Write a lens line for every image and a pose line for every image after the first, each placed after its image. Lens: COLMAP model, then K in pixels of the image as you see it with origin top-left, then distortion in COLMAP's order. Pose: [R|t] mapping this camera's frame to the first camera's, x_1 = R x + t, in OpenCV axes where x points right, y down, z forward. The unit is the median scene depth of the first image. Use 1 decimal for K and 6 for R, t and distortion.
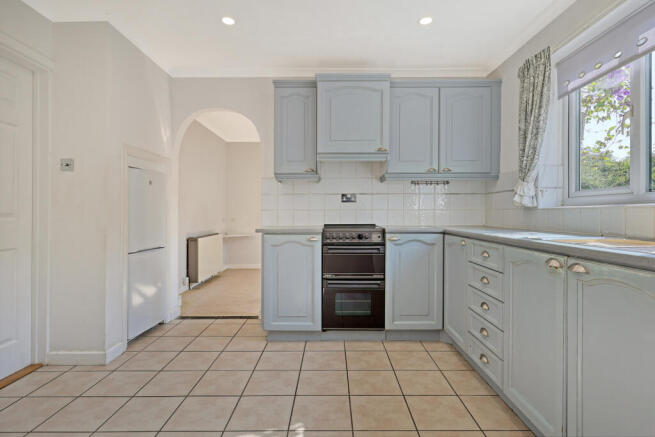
lens RADIAL K [[324.5, 0, 329.7], [0, 324.5, 215.3], [0, 0, 1]] dist [-0.002083, -0.000030]
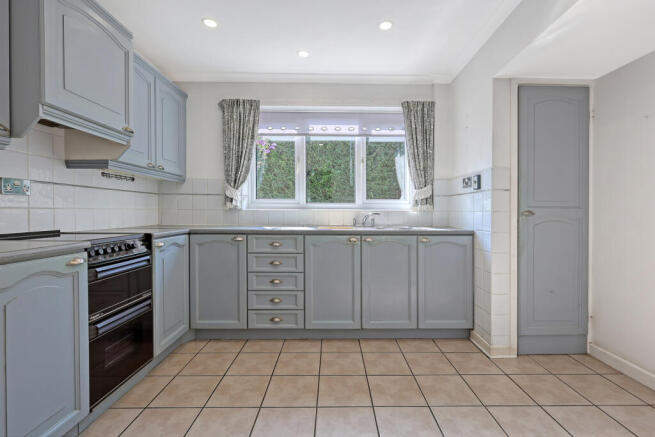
lens RADIAL K [[294.3, 0, 328.4], [0, 294.3, 215.1], [0, 0, 1]] dist [0.000737, -0.000017]
pose [[0.008141, -0.011255, 0.999904, -0.556331], [0.000511, 0.999937, 0.011251, -0.011832], [-0.999967, 0.000419, 0.008146, 0.558062]]
